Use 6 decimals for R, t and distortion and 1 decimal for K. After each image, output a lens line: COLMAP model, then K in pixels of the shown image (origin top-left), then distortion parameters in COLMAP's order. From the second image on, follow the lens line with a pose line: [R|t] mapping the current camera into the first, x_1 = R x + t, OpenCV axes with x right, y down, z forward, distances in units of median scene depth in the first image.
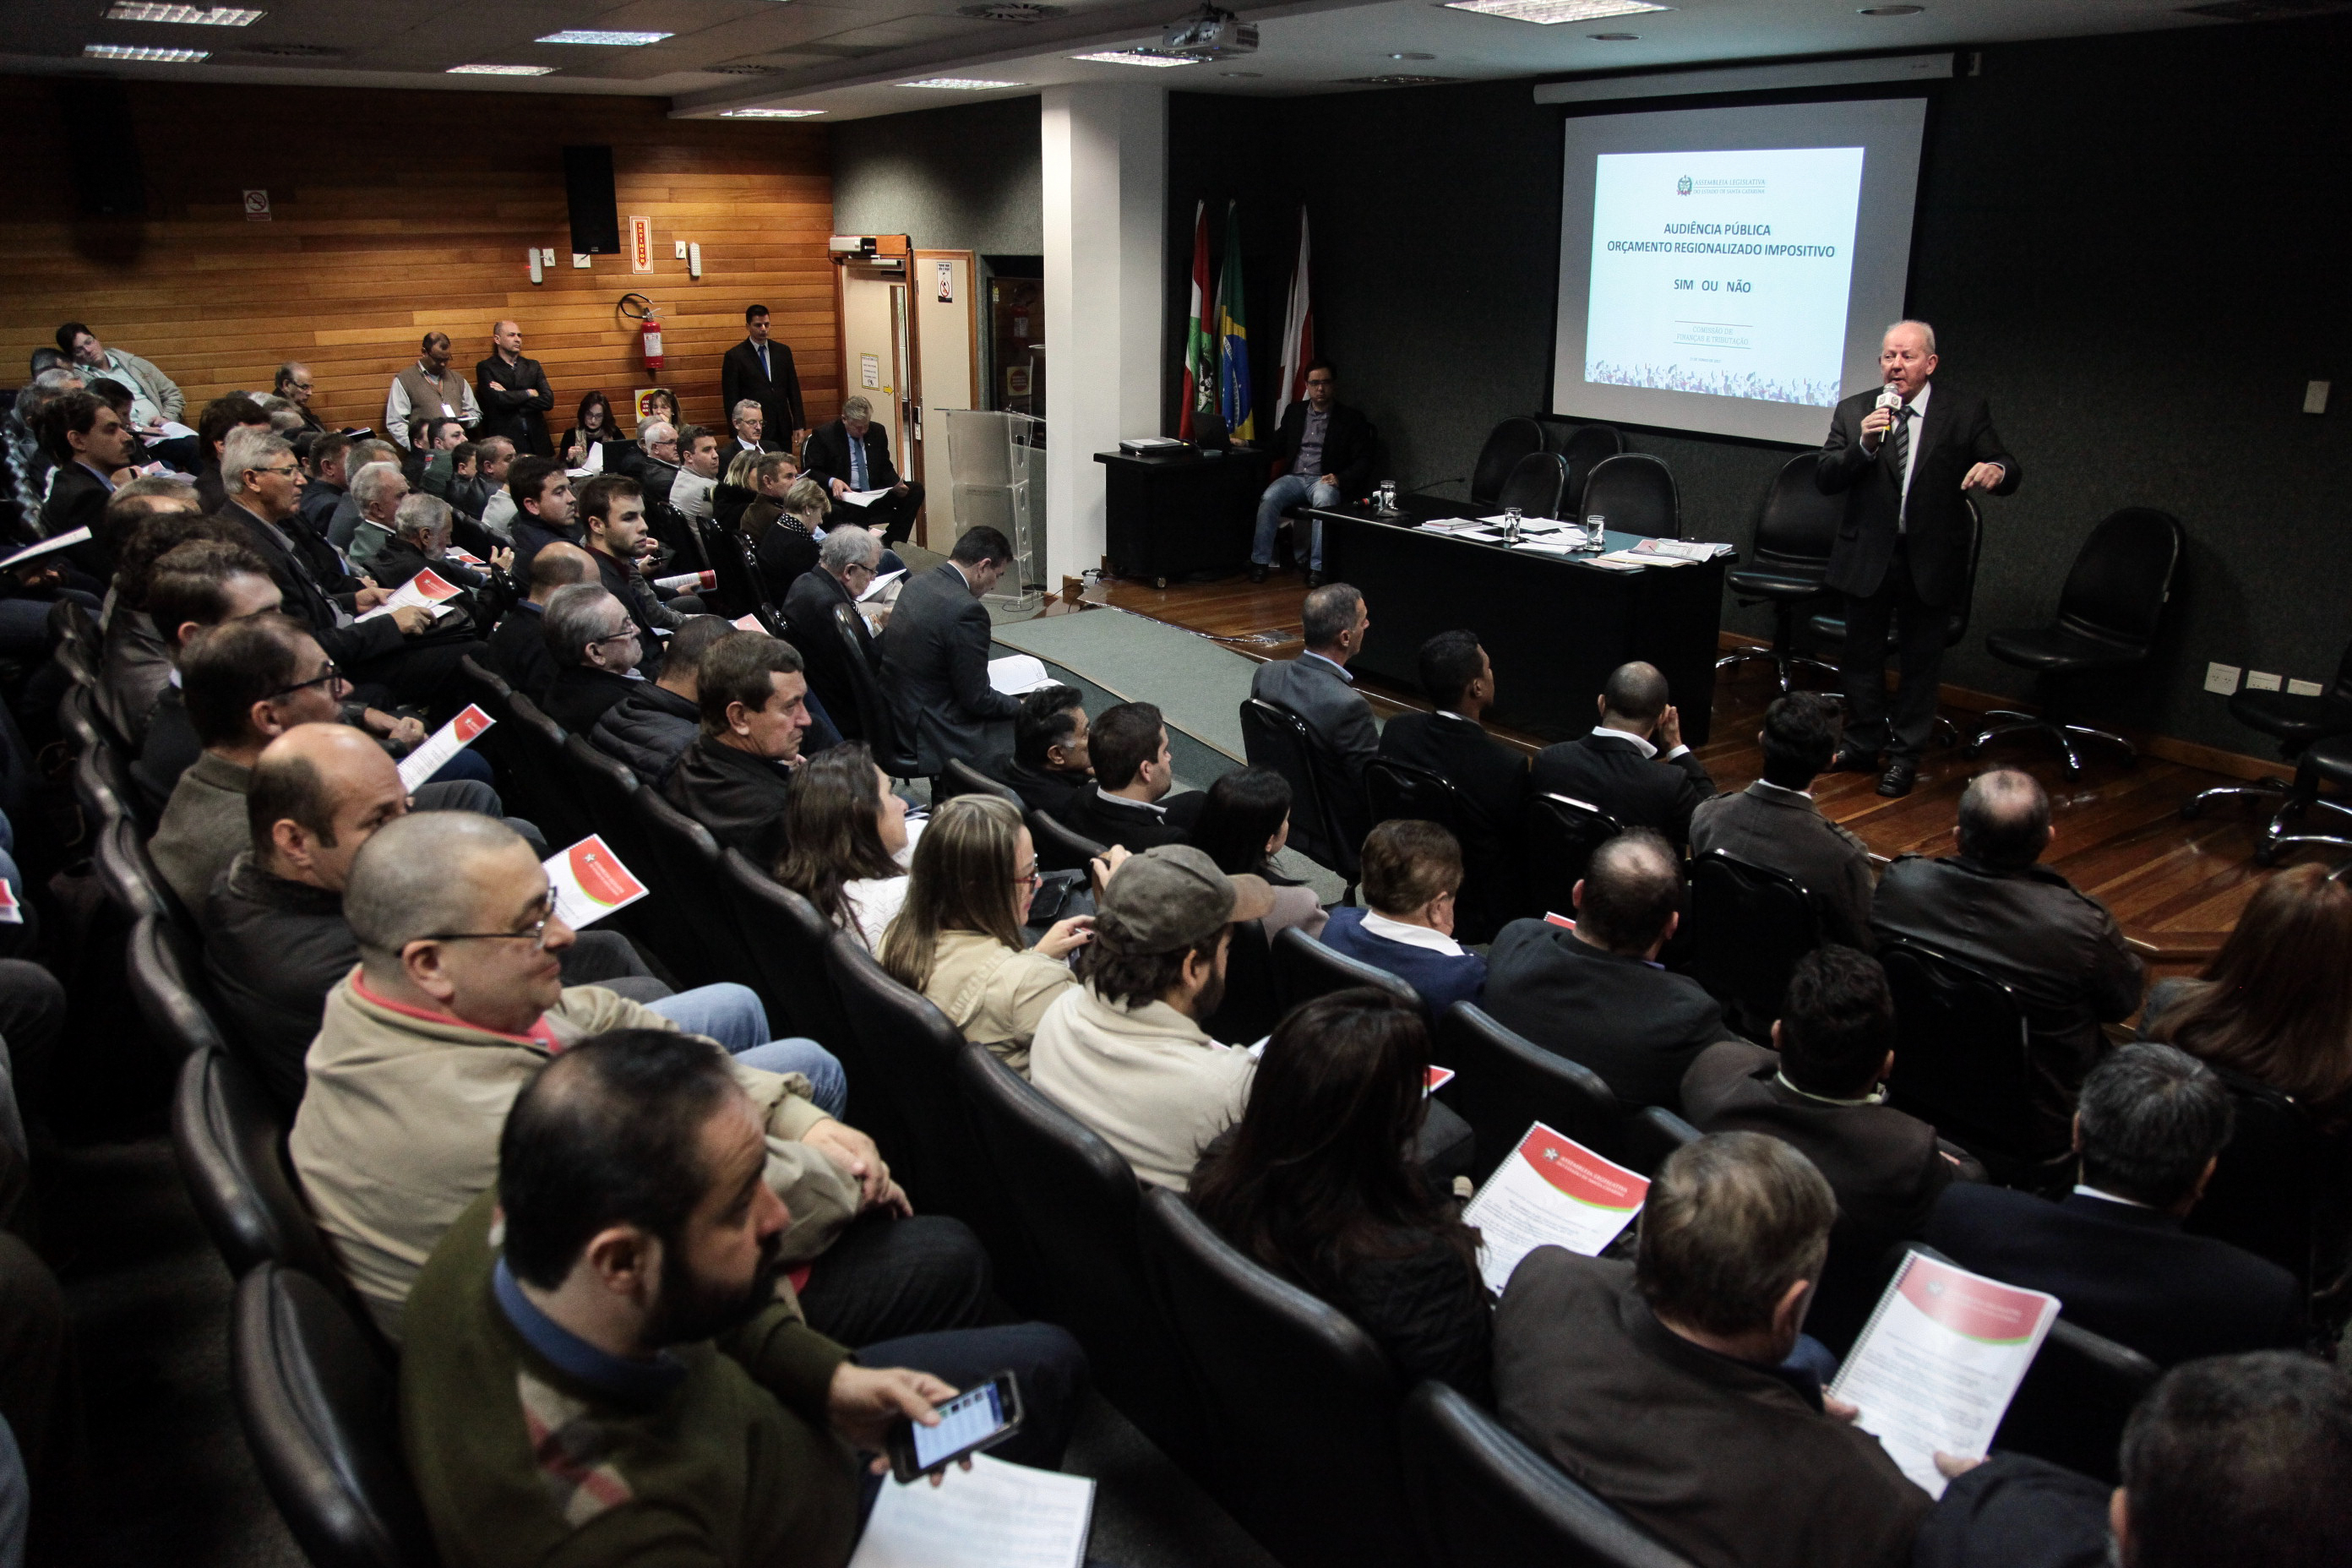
lens RADIAL K [[1626.4, 0, 1185.7], [0, 1626.4, 767.8], [0, 0, 1]] dist [-0.039835, 0.018767]
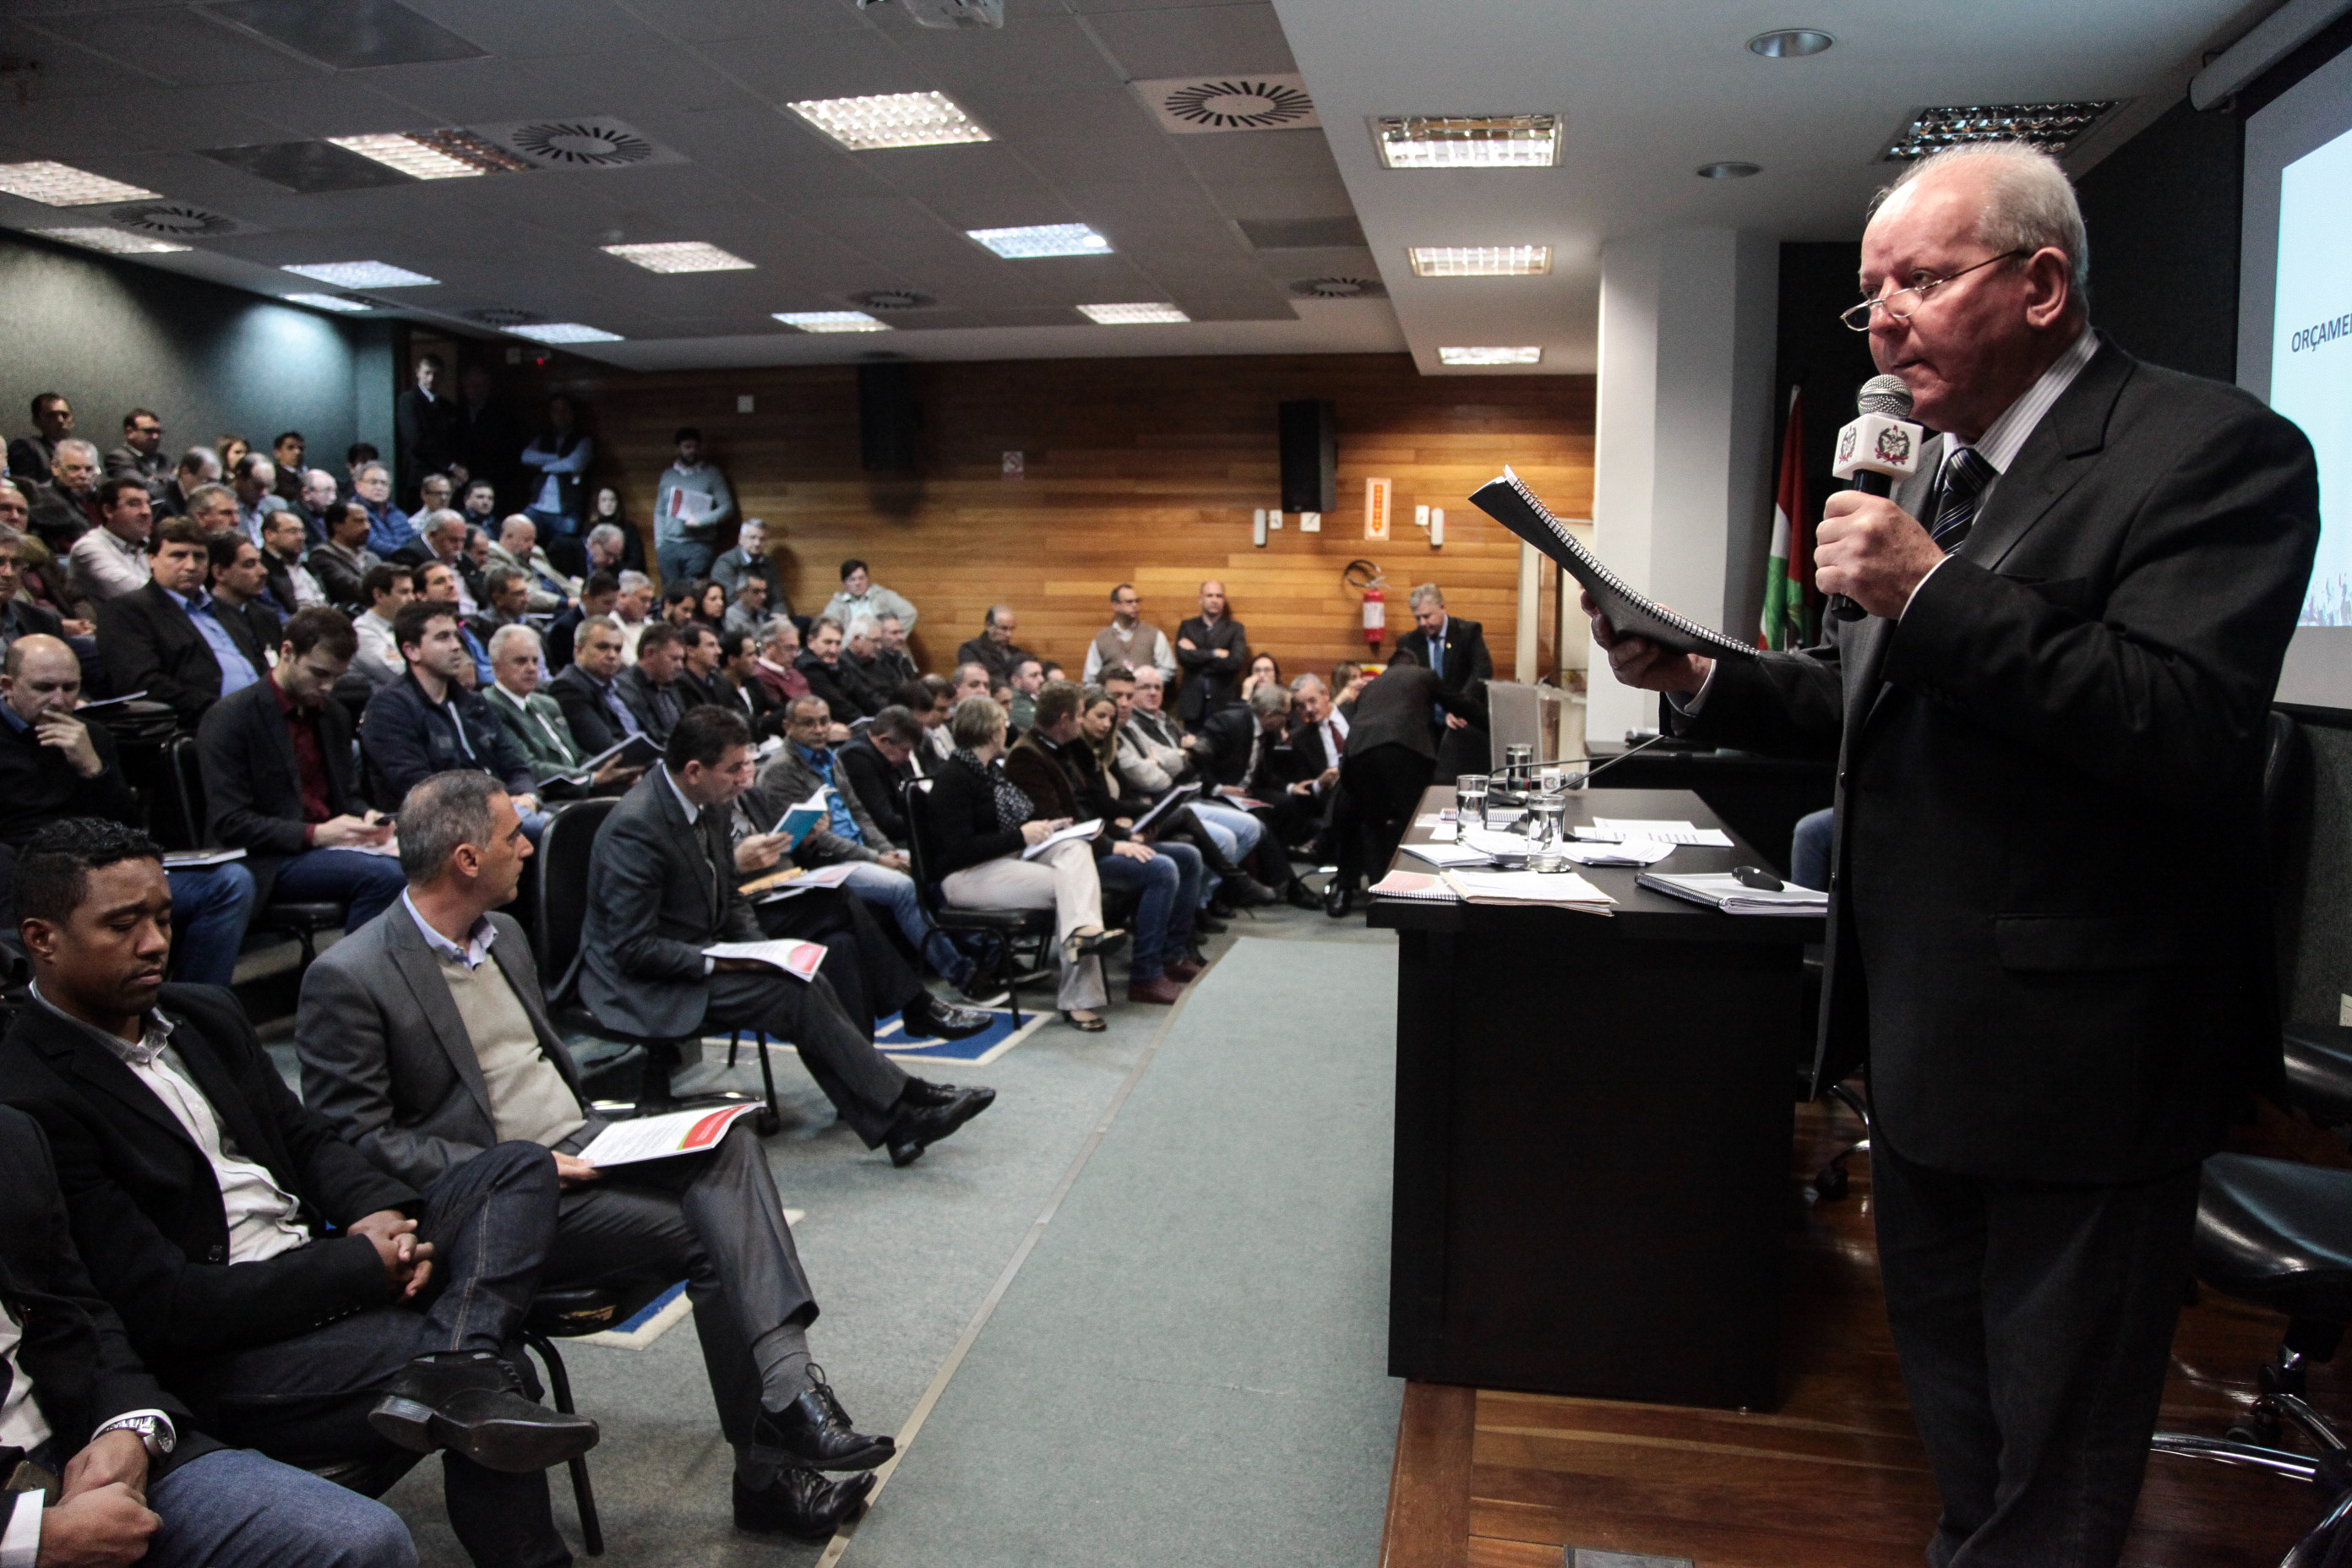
lens RADIAL K [[1626.4, 0, 1181.2], [0, 1626.4, 795.9], [0, 0, 1]] dist [-0.039835, 0.018767]
pose [[0.670520, 0.099826, -0.735145, 0.291318], [-0.249424, 0.963559, -0.096654, -0.053491], [0.698707, 0.248171, 0.670984, 0.362017]]
